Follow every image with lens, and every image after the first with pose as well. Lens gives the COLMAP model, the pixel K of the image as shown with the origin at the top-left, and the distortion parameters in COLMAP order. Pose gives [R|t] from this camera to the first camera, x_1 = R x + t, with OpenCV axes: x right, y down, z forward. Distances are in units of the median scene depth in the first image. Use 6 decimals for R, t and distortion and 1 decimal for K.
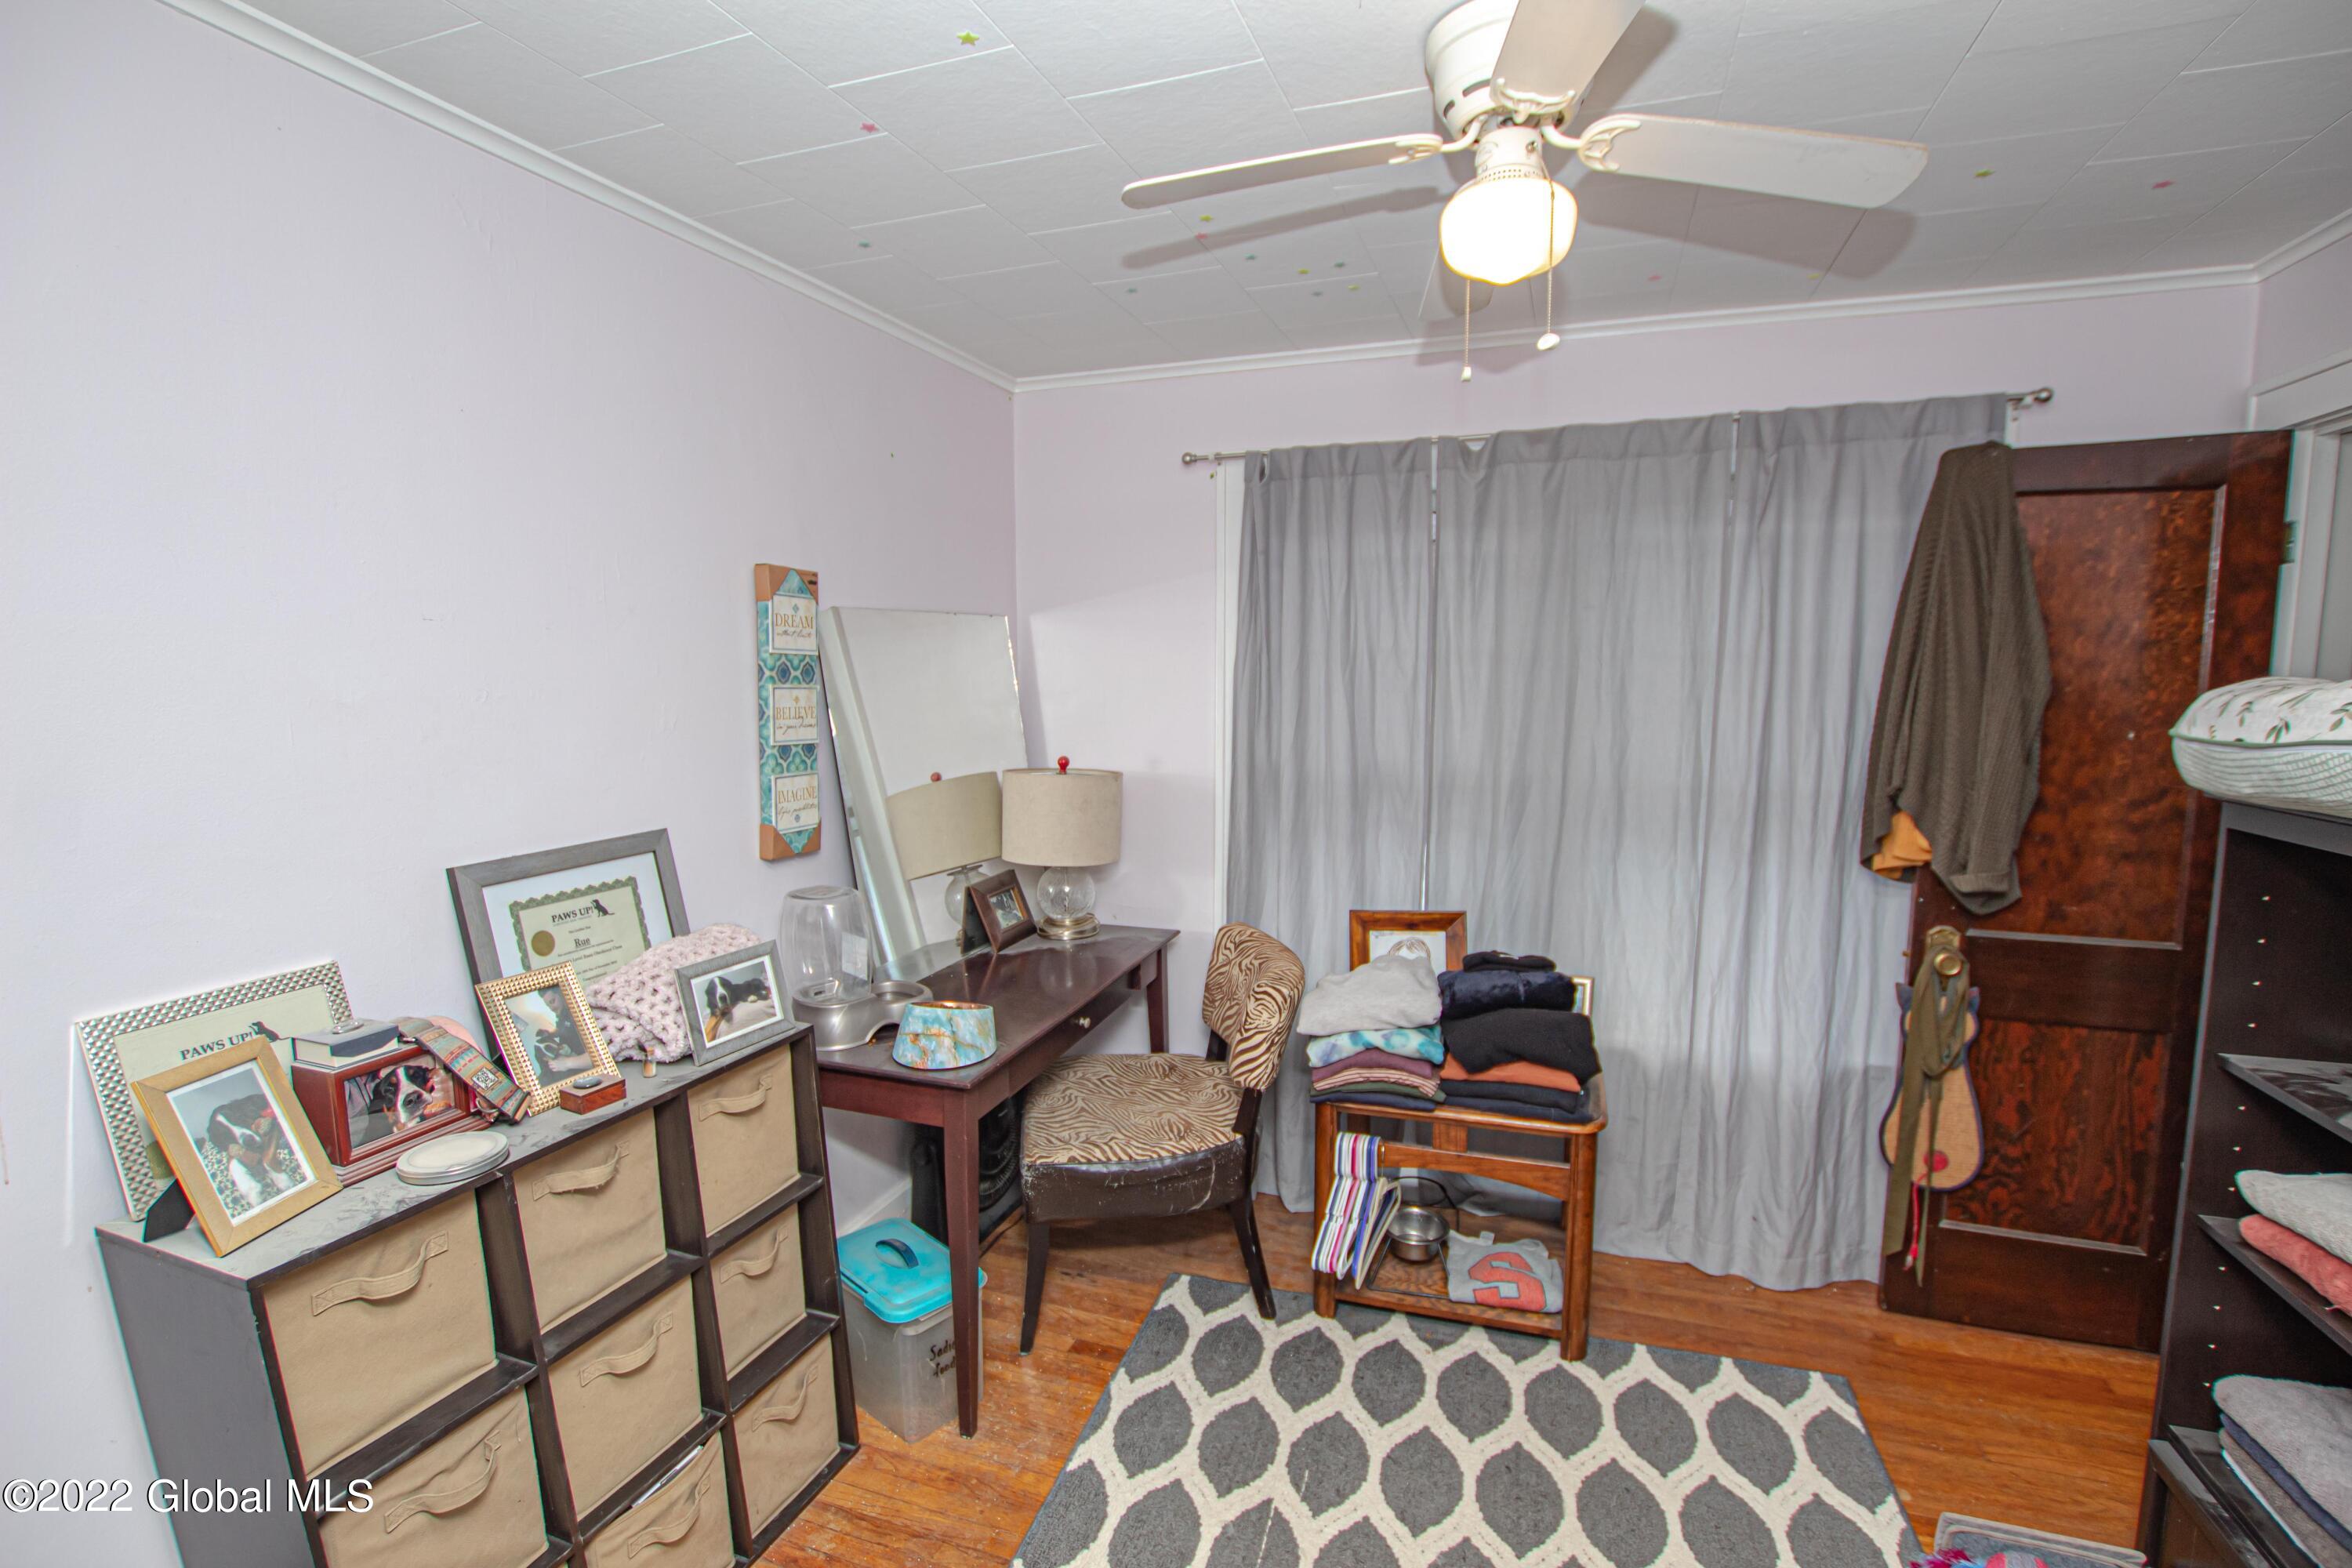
lens RADIAL K [[1091.3, 0, 1177.1], [0, 1091.3, 797.0], [0, 0, 1]] dist [-0.030332, 0.003866]
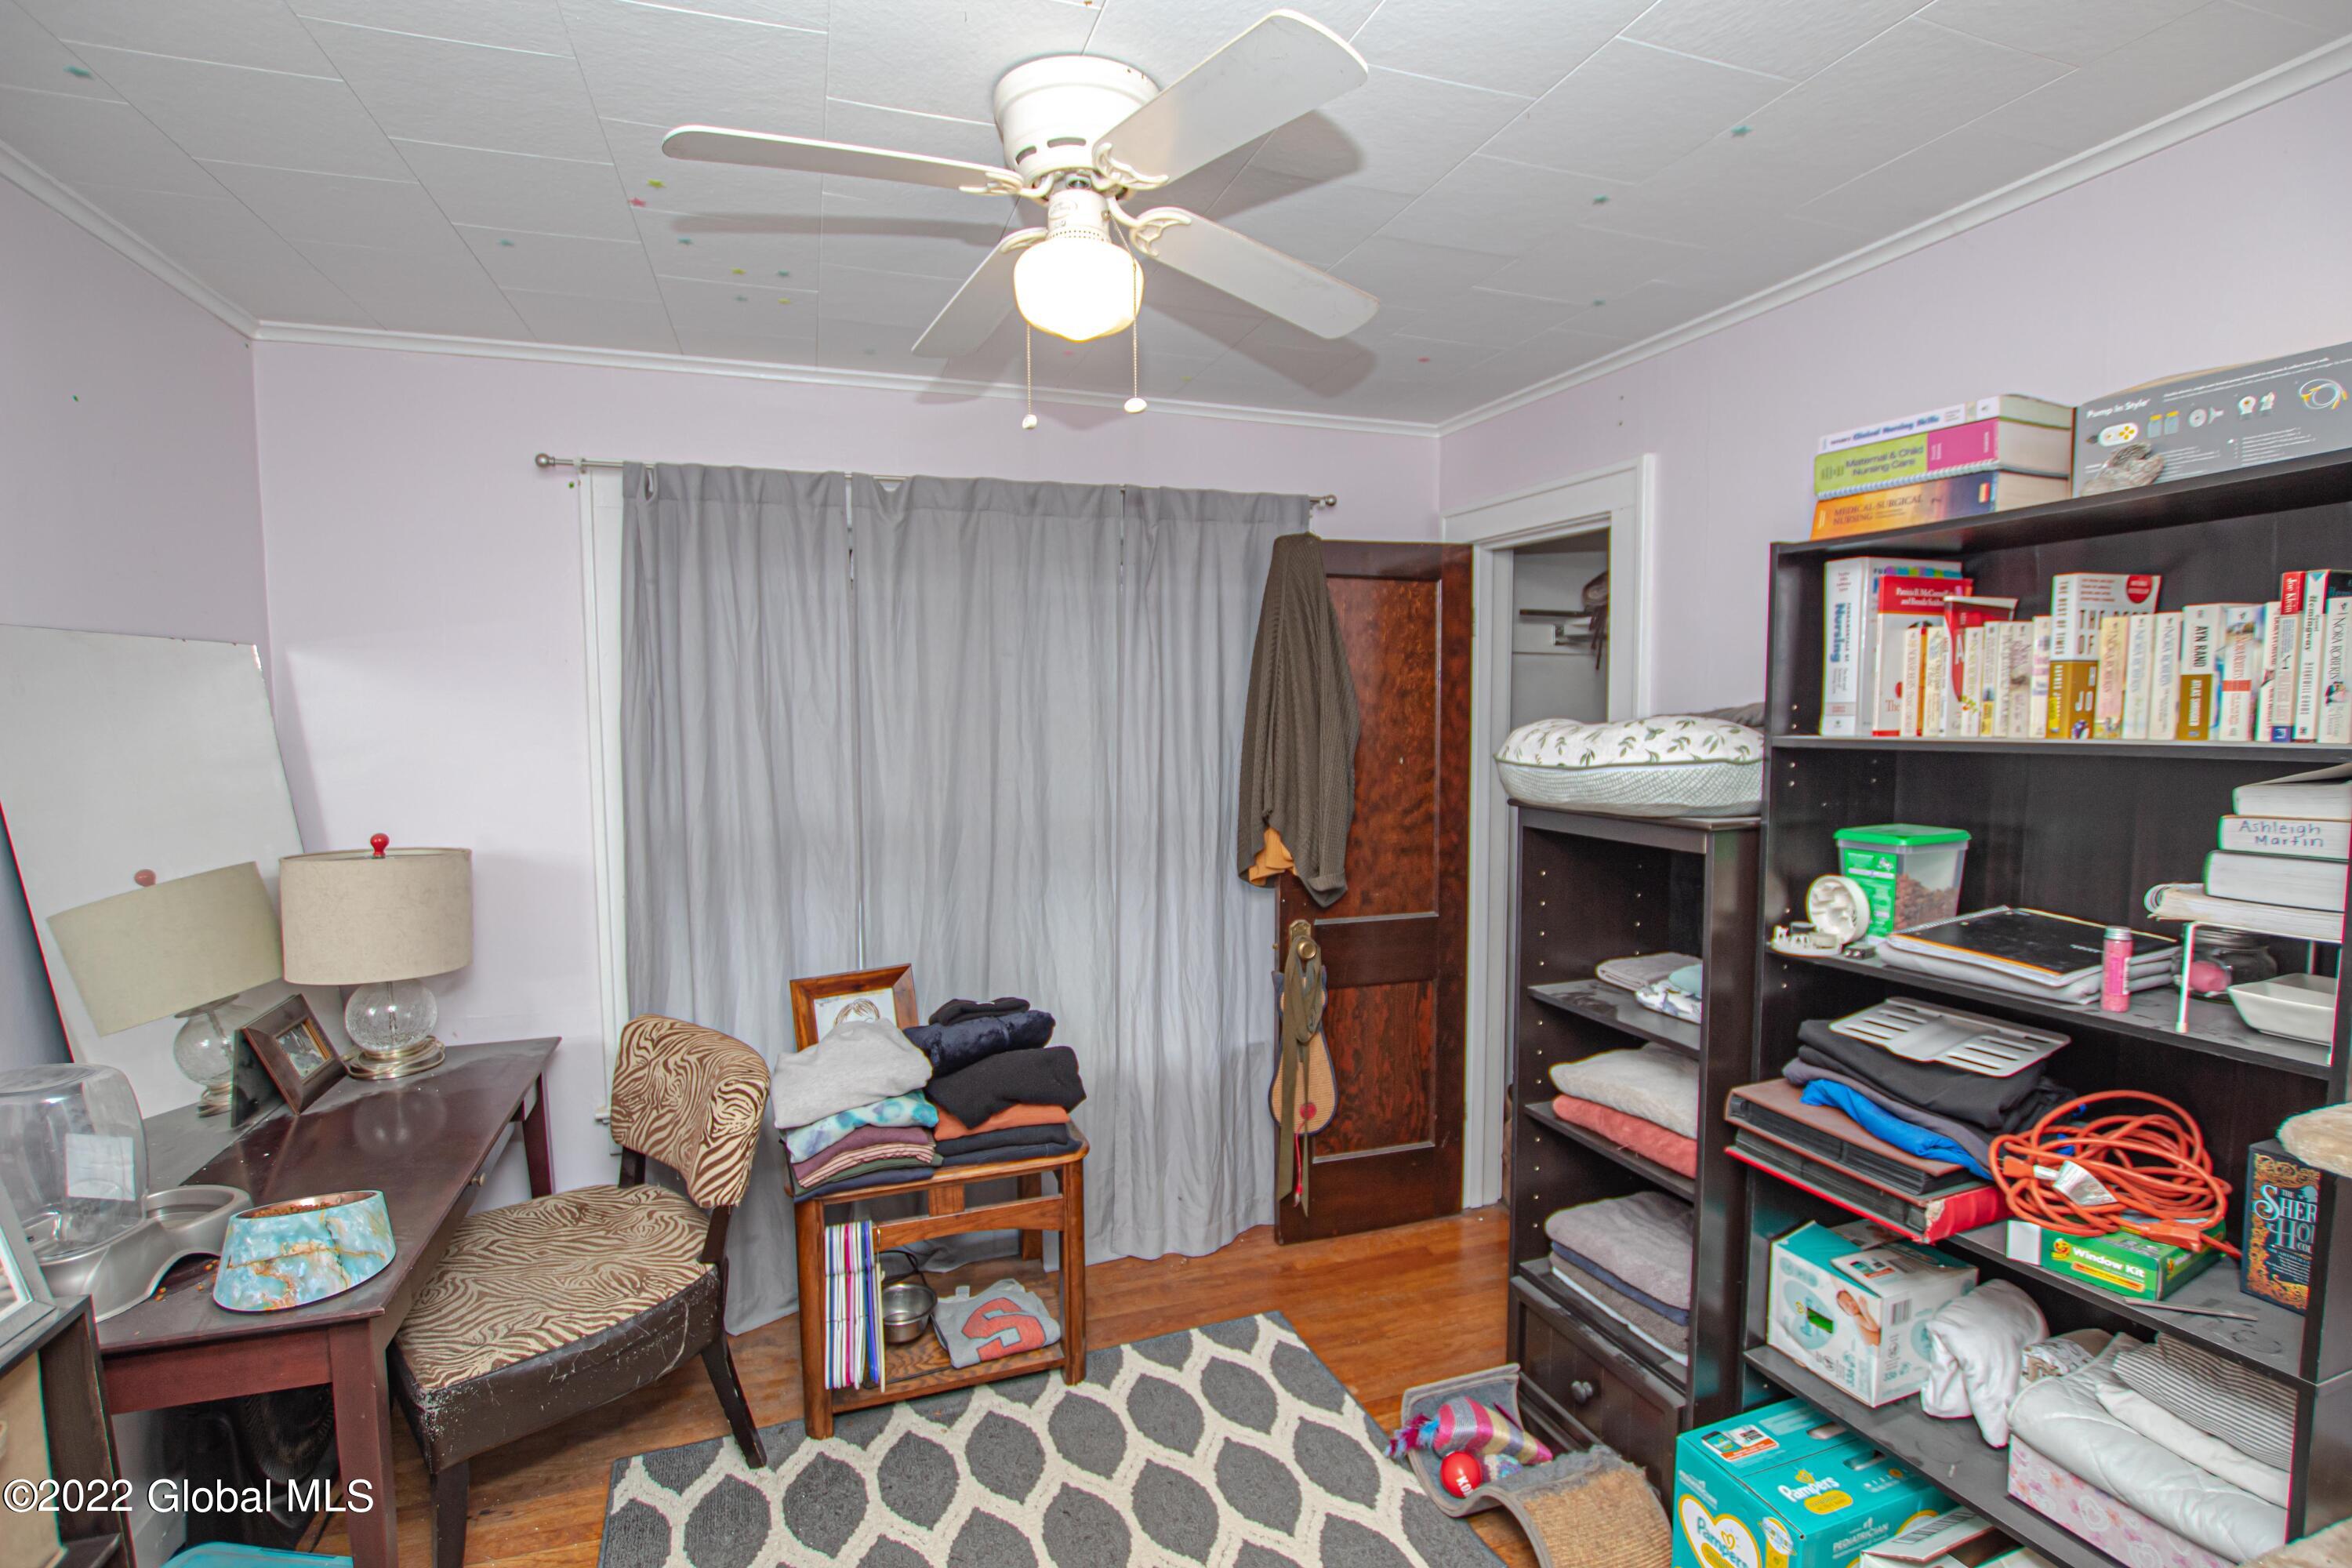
lens RADIAL K [[1091.3, 0, 1171.5], [0, 1091.3, 798.3], [0, 0, 1]] dist [-0.030332, 0.003866]
pose [[0.780254, -0.051898, 0.623306, -0.183492], [0.073604, 0.997246, -0.009104, -0.019322], [-0.621117, 0.052981, 0.781925, 0.109268]]
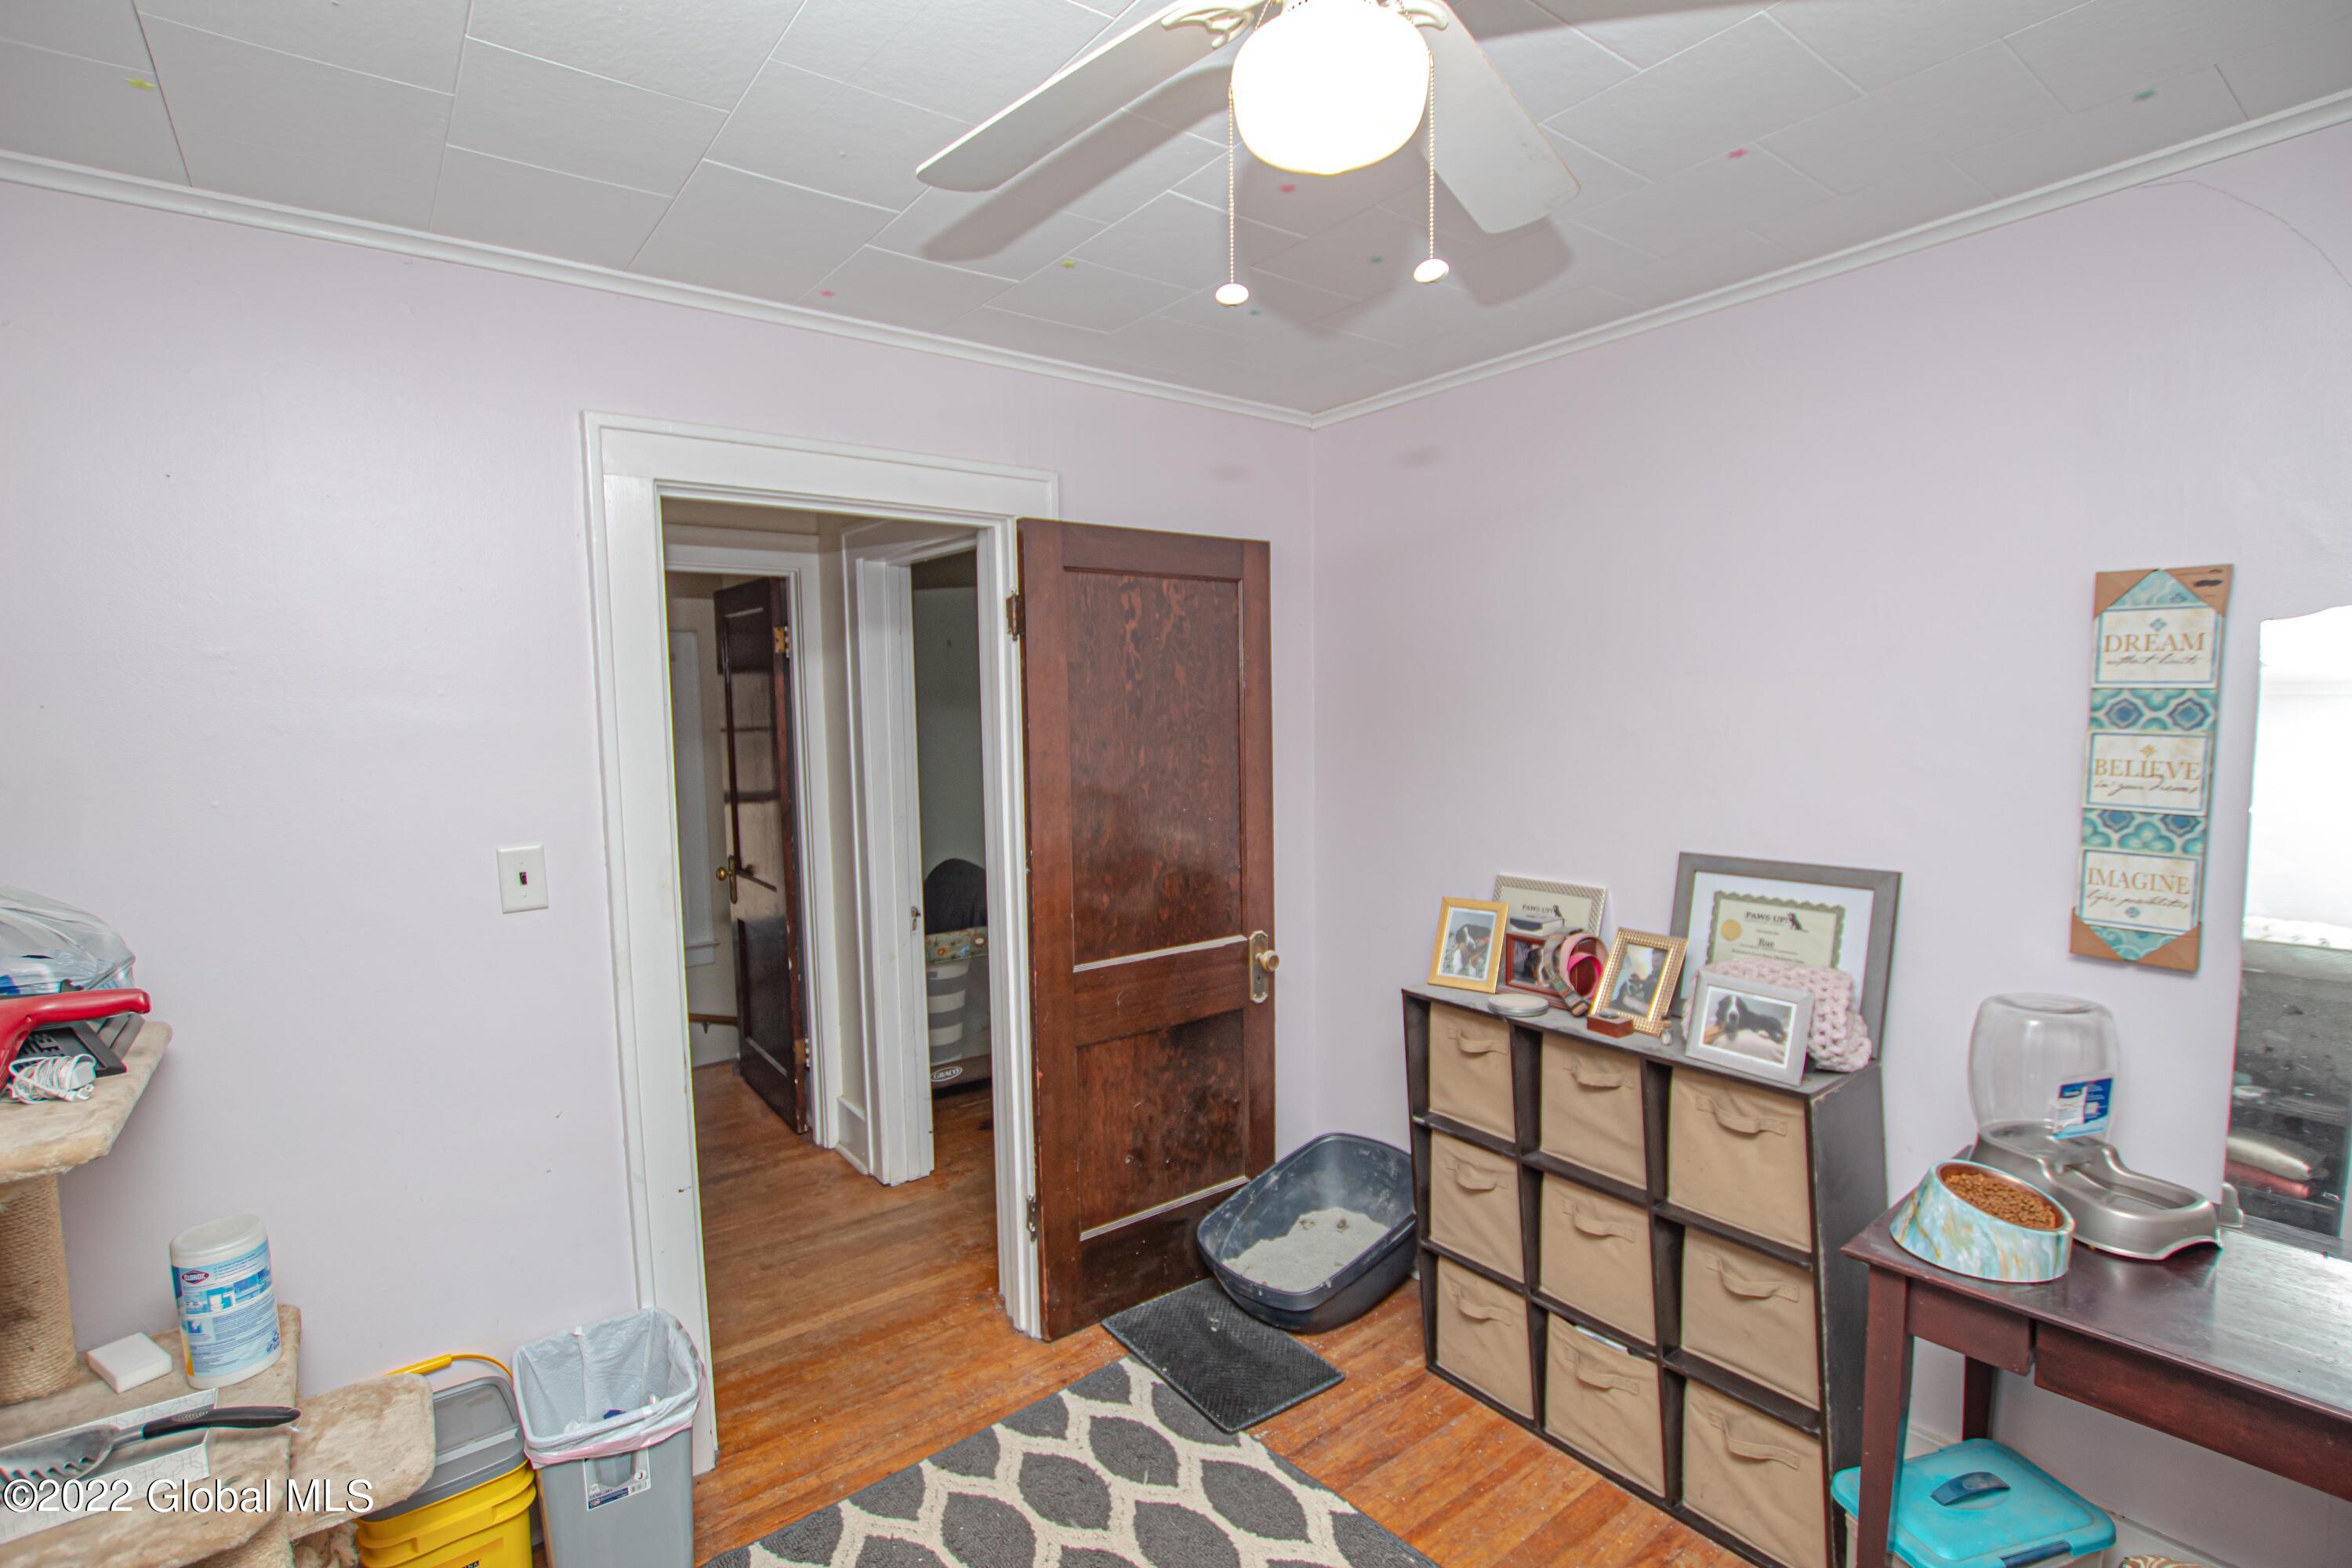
lens RADIAL K [[1091.3, 0, 1182.6], [0, 1091.3, 797.9], [0, 0, 1]] dist [-0.030332, 0.003866]
pose [[-0.539745, 0.089164, -0.837094, 0.606688], [-0.072326, 0.985787, 0.151636, -0.122290], [0.838716, 0.142388, -0.525624, 0.854886]]
